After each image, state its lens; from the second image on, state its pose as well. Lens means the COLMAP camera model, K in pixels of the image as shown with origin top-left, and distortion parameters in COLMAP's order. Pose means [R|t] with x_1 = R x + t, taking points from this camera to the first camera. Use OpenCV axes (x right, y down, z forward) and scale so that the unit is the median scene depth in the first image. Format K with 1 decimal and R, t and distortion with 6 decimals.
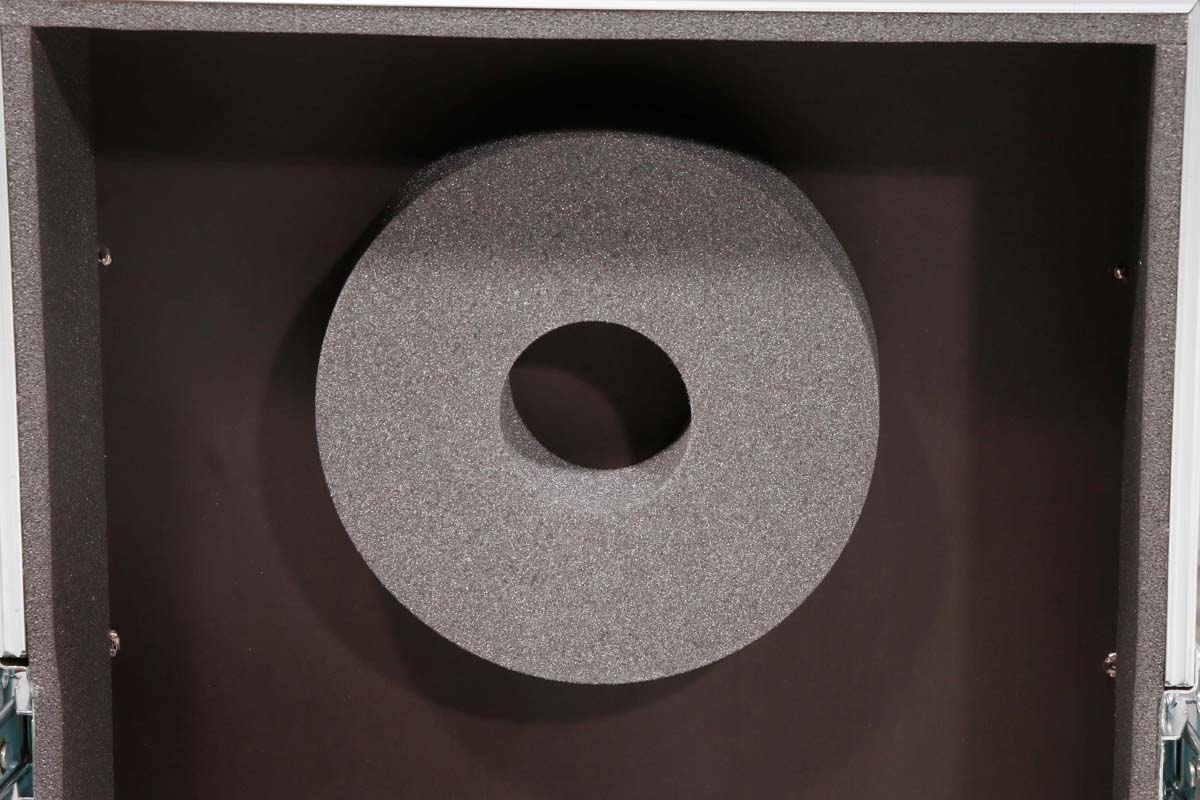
lens RADIAL K [[4697.0, 0, 600.0], [0, 4697.0, 400.0], [0, 0, 1]] dist [0.535664, 1.924540]
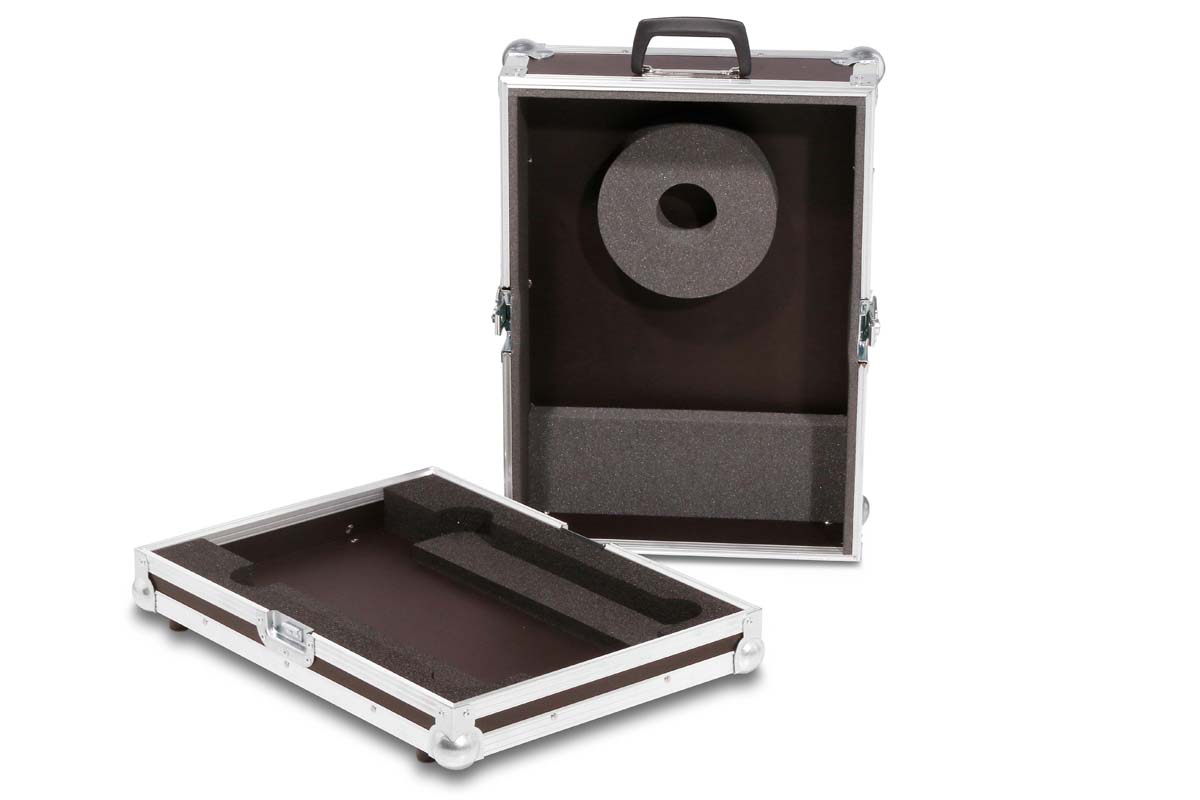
lens RADIAL K [[3722.7, 0, 600.0], [0, 3722.7, 400.0], [0, 0, 1]] dist [0.862308, 0.074935]
pose [[0.999692, 0.008951, -0.023161, 0.000098], [-0.006962, 0.996391, 0.084598, -0.083527], [0.023835, -0.084411, 0.996146, -1.512843]]
